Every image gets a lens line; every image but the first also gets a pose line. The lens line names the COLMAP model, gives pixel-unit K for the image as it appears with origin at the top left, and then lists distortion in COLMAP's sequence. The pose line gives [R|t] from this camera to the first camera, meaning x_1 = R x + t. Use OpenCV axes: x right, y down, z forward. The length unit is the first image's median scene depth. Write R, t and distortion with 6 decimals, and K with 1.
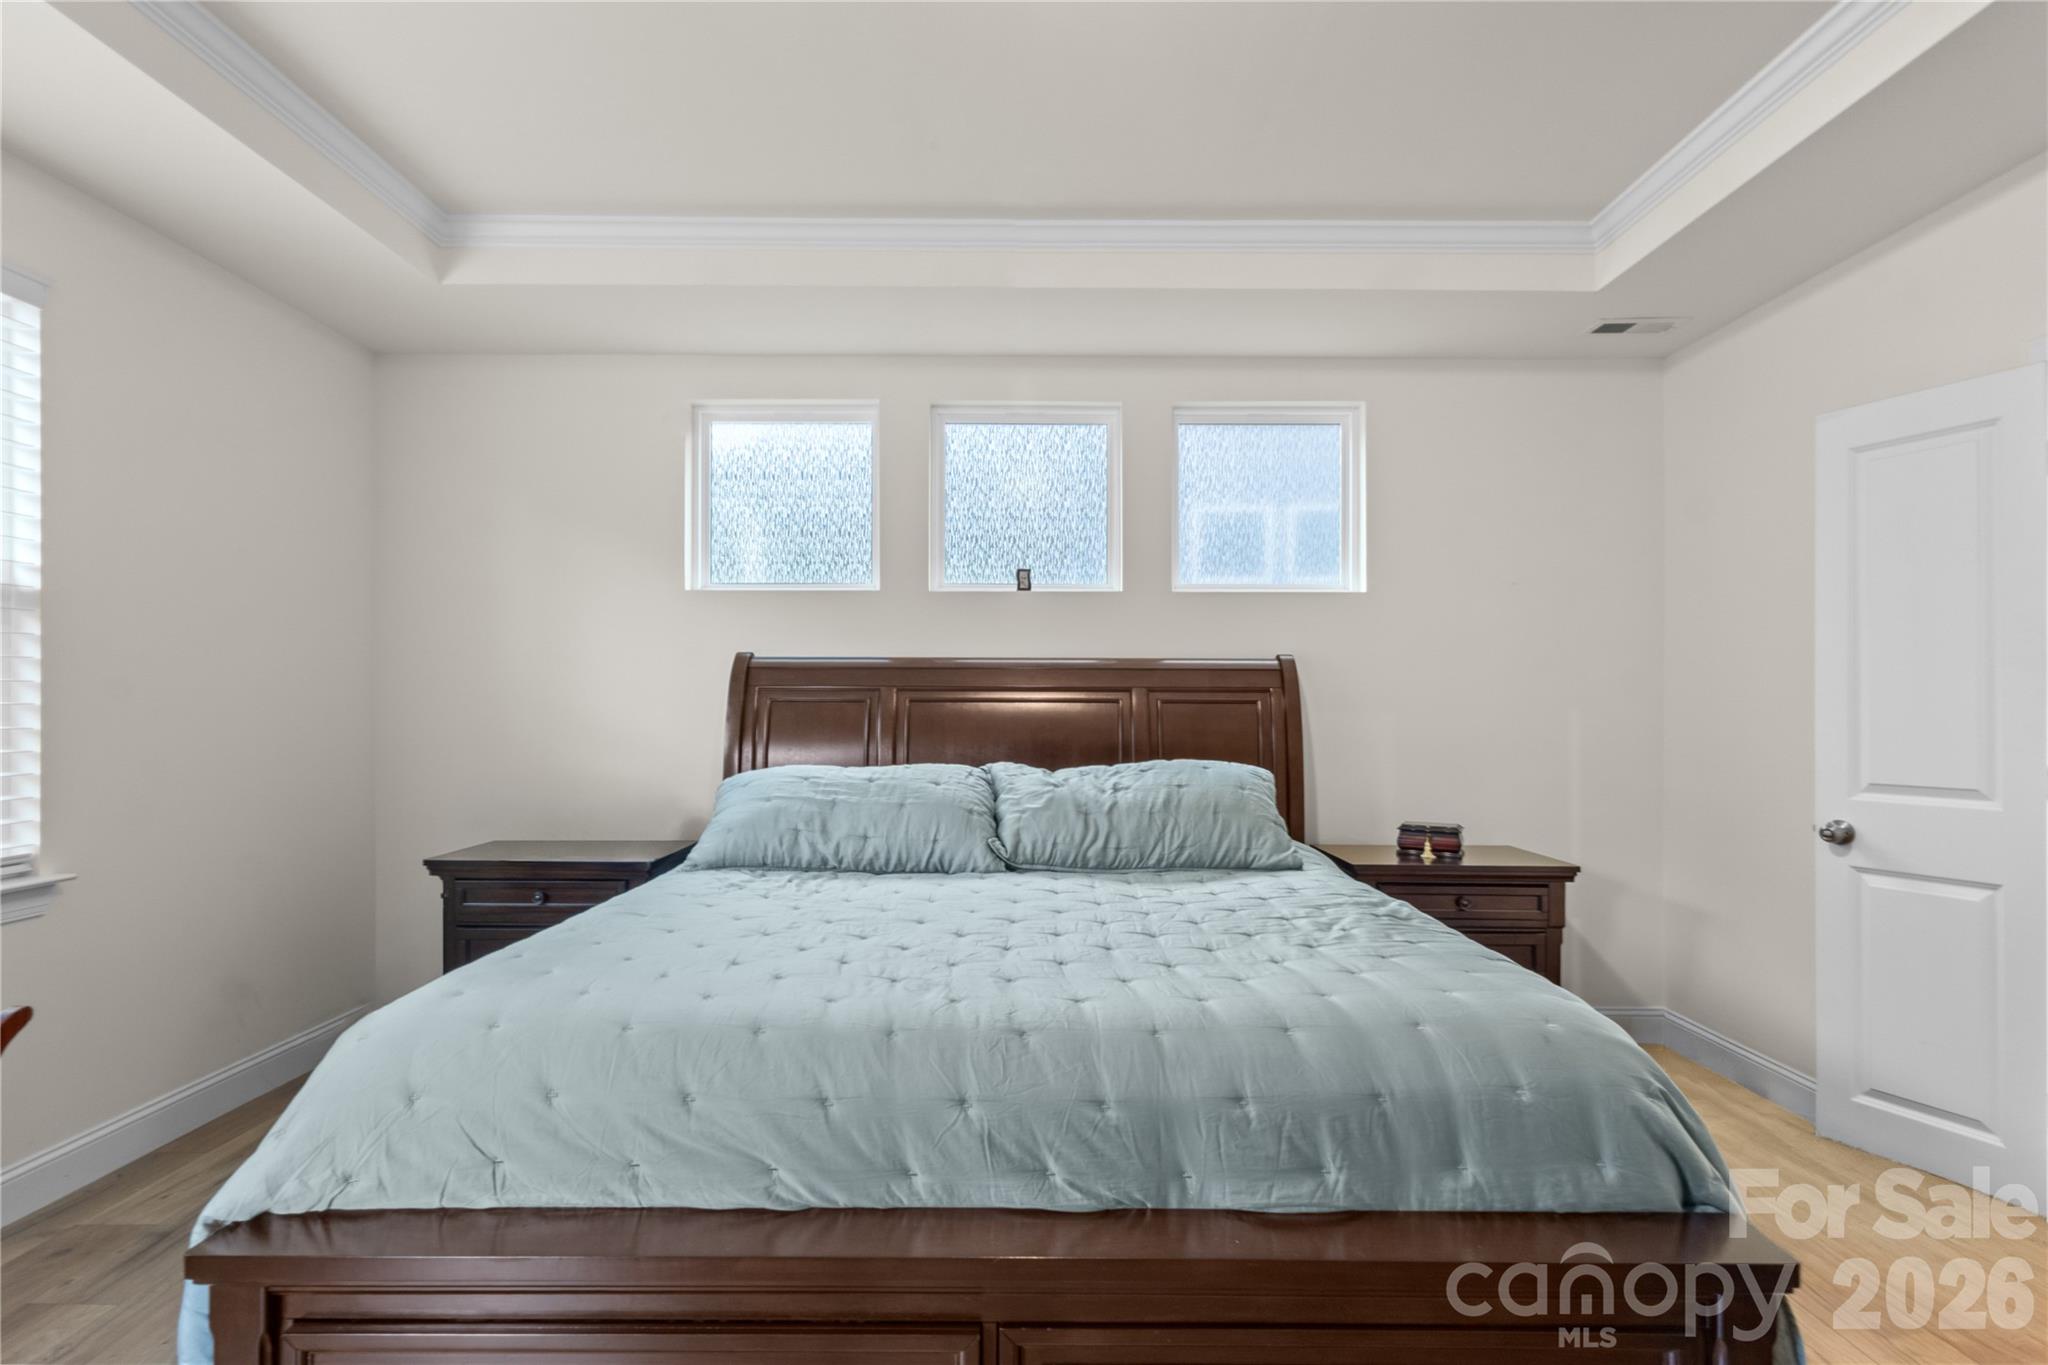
lens RADIAL K [[962.0, 0, 1039.7], [0, 962.0, 695.6], [0, 0, 1]] dist [0.006668, 0.000797]
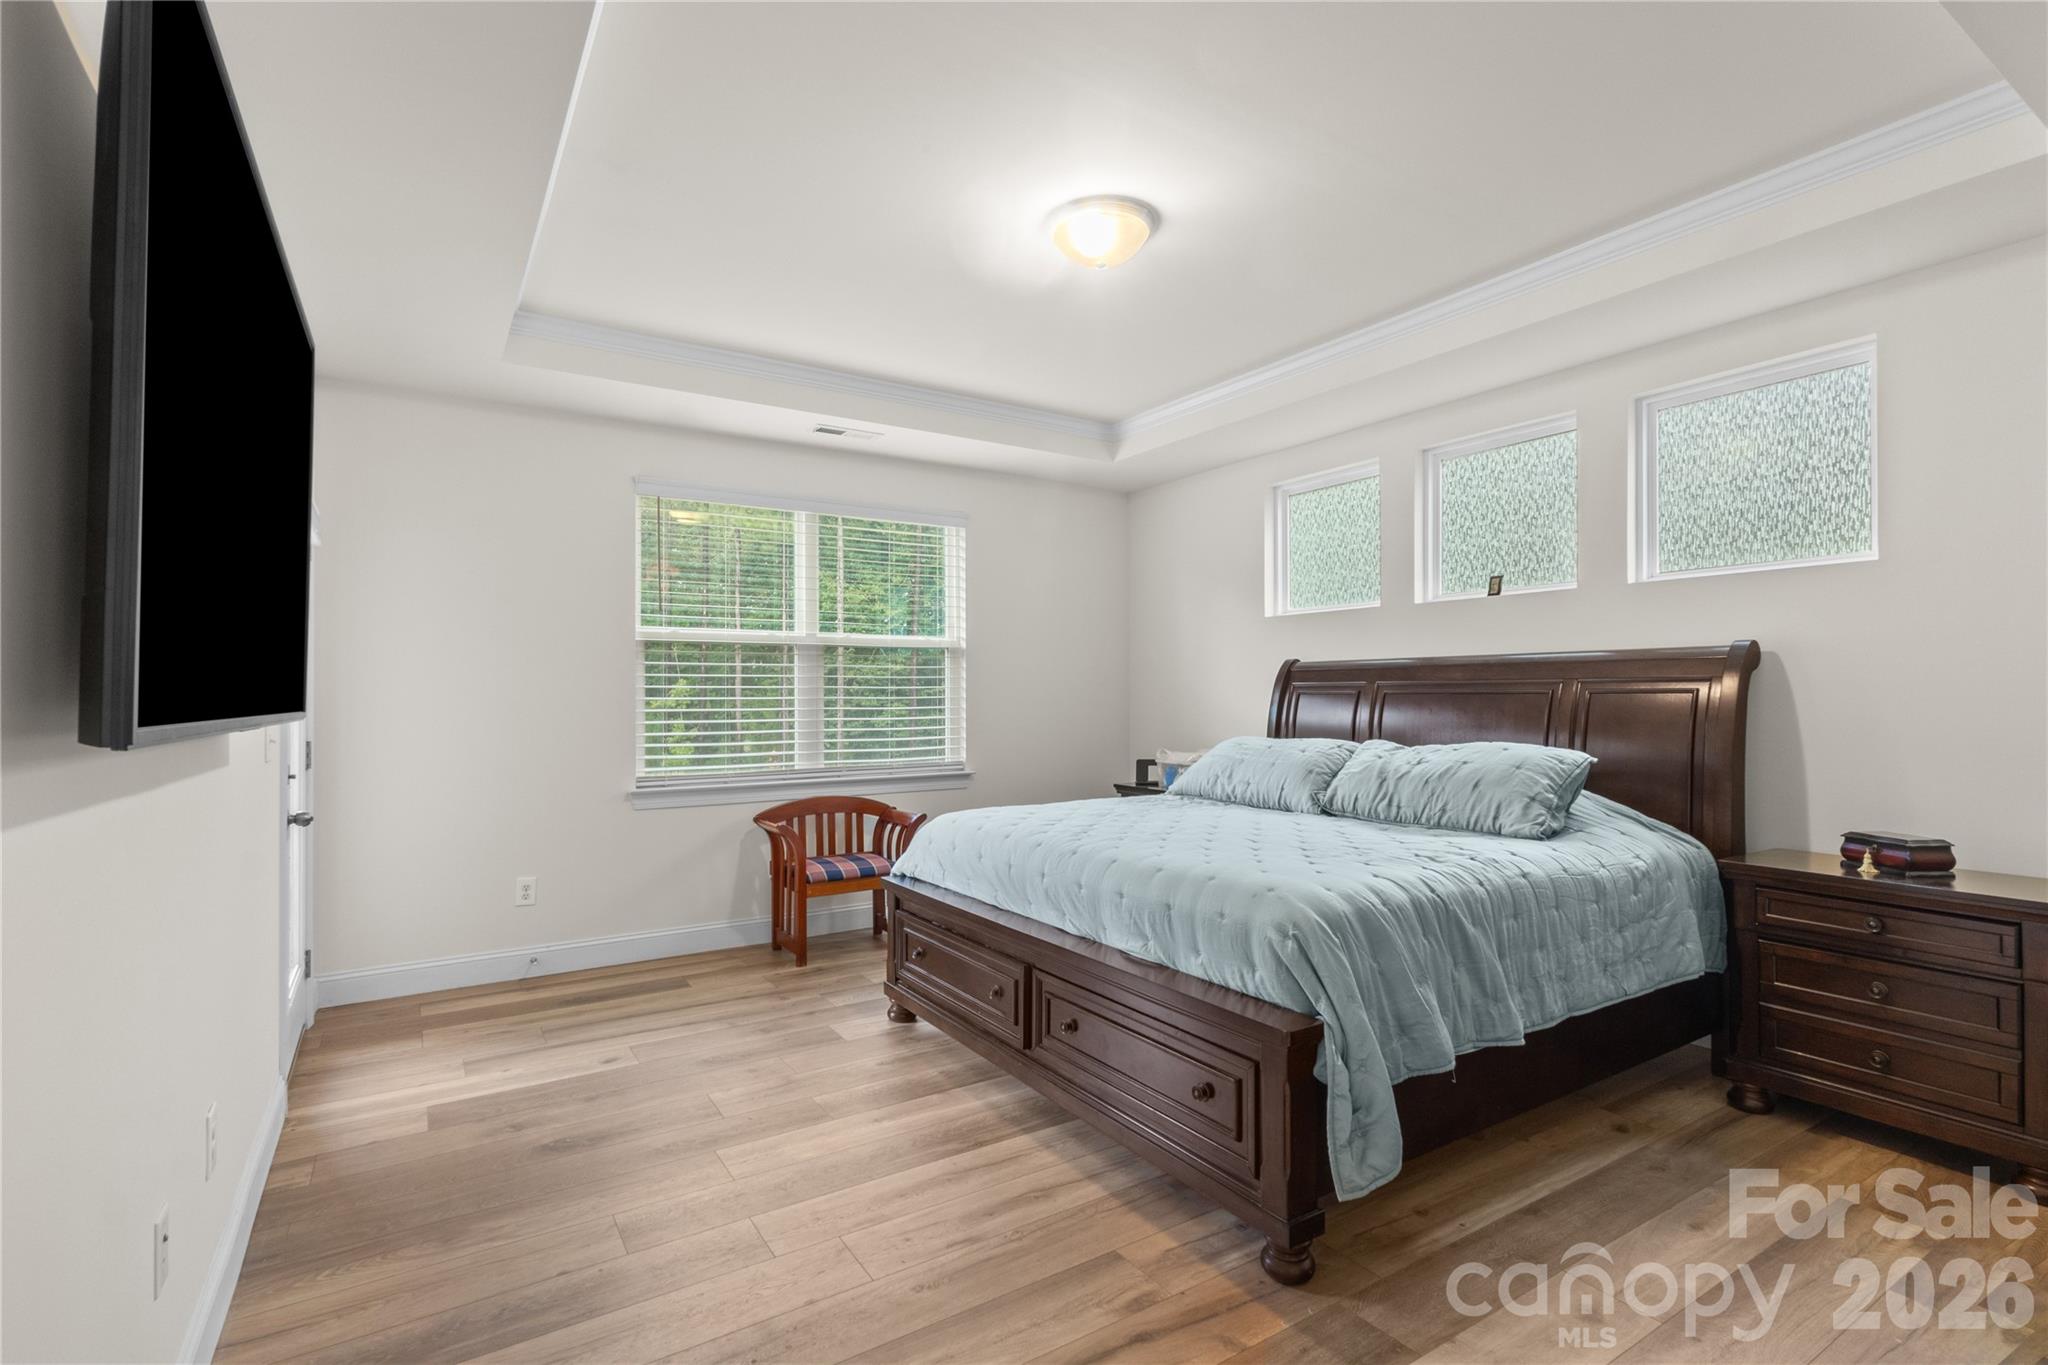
lens RADIAL K [[962.0, 0, 1021.9], [0, 962.0, 694.9], [0, 0, 1]] dist [0.006668, 0.000797]
pose [[0.532775, -0.008154, -0.846217, 0.798229], [0.008891, 0.999952, -0.004037, 0.009493], [0.846210, -0.005373, 0.532822, -0.096419]]
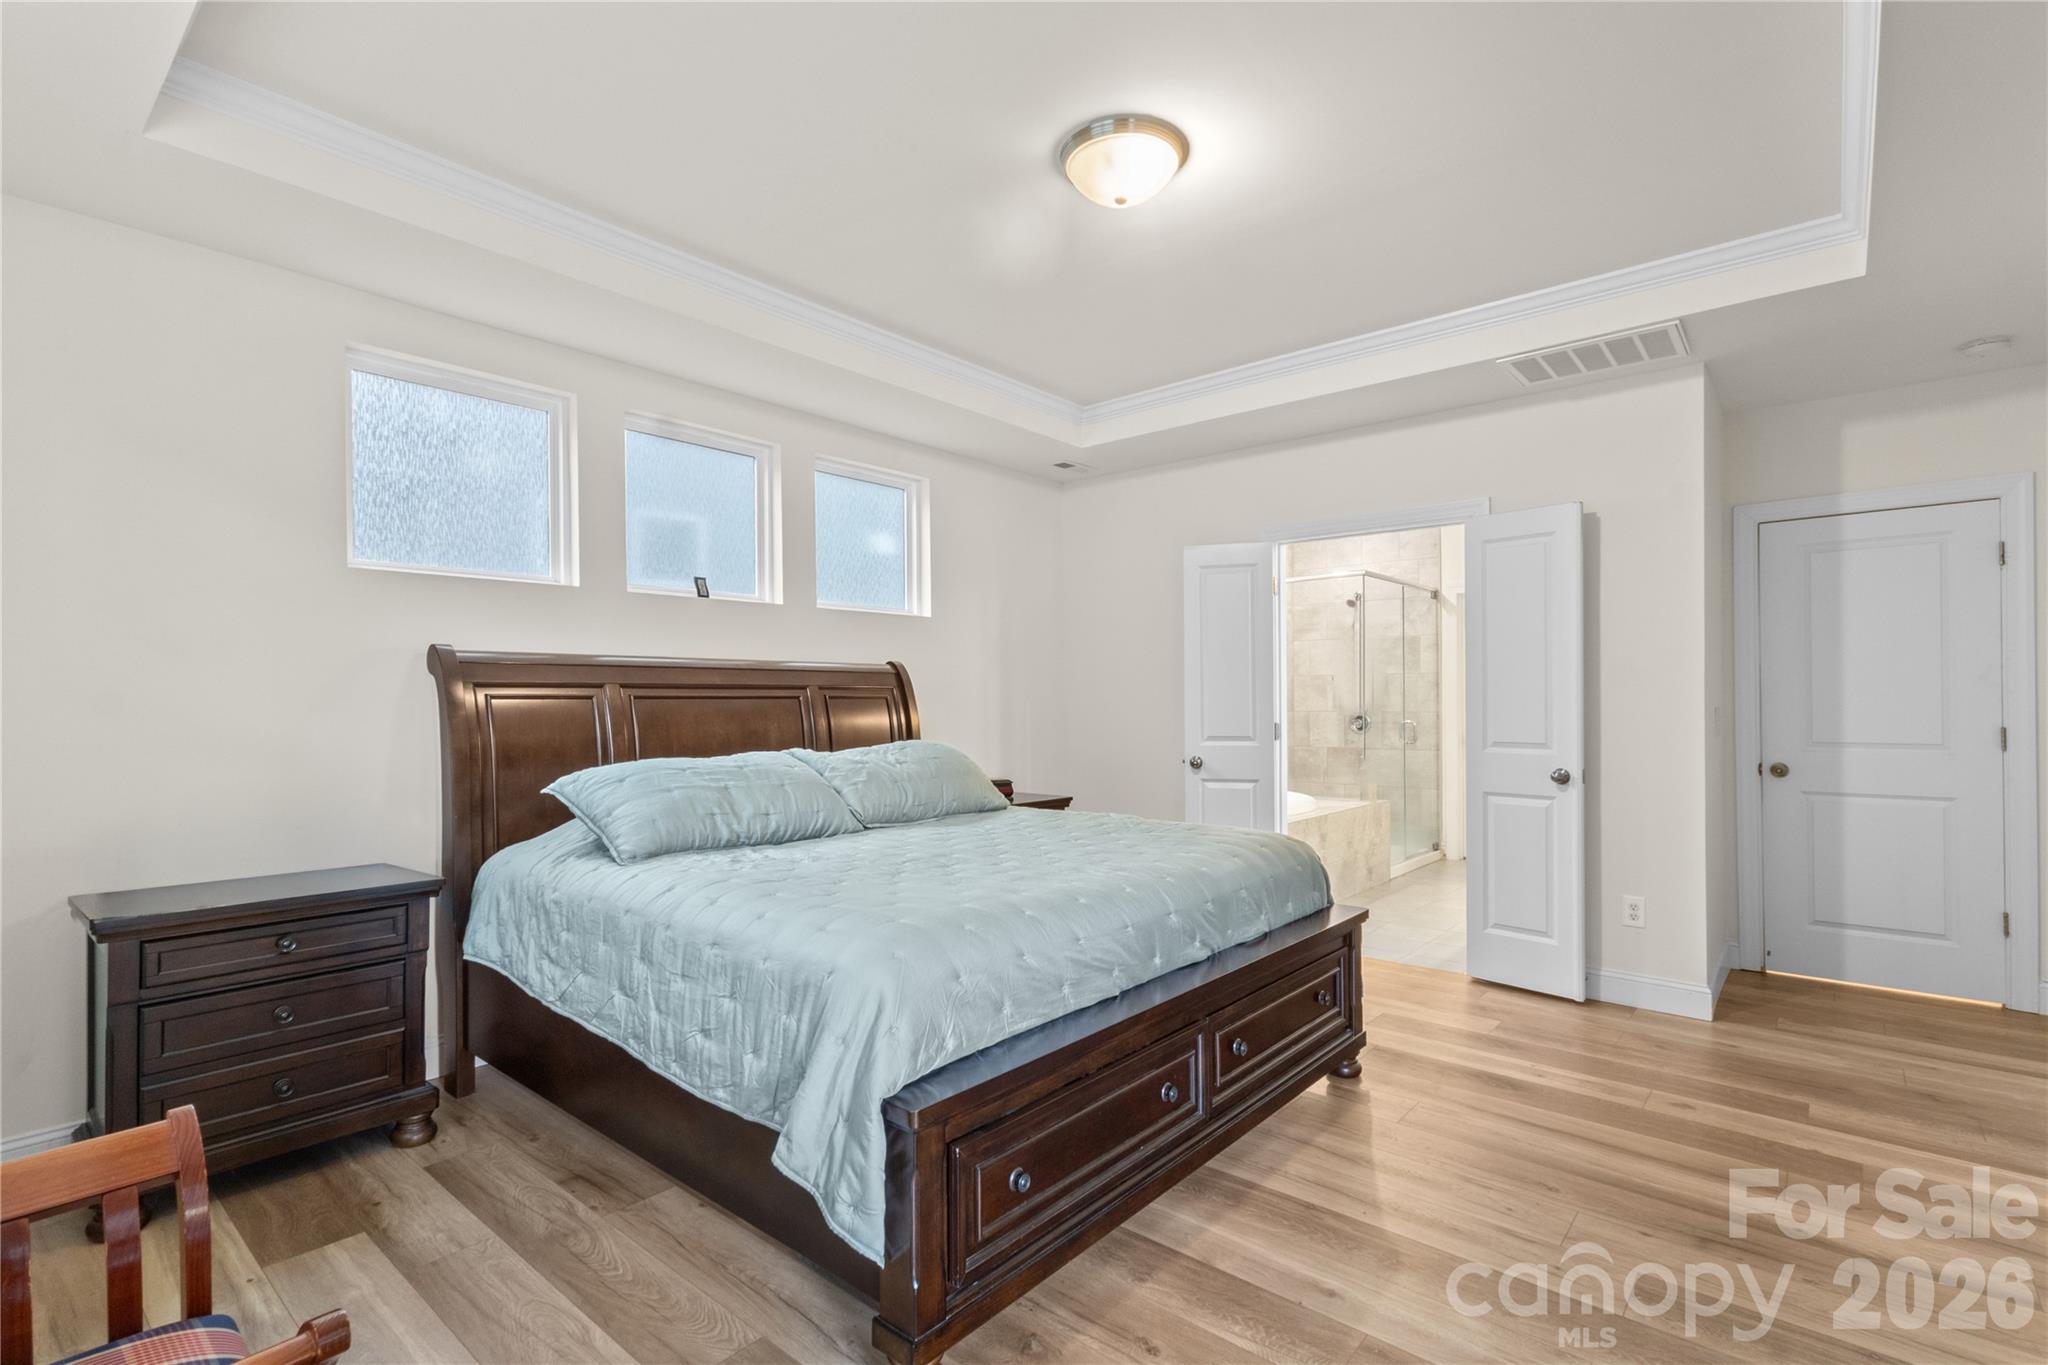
lens RADIAL K [[962.0, 0, 1019.9], [0, 962.0, 681.2], [0, 0, 1]] dist [0.006668, 0.000797]
pose [[0.654485, 0.006730, 0.756045, -0.756239], [-0.000262, 0.999962, -0.008674, -0.003944], [-0.756075, 0.005479, 0.654462, 0.003009]]
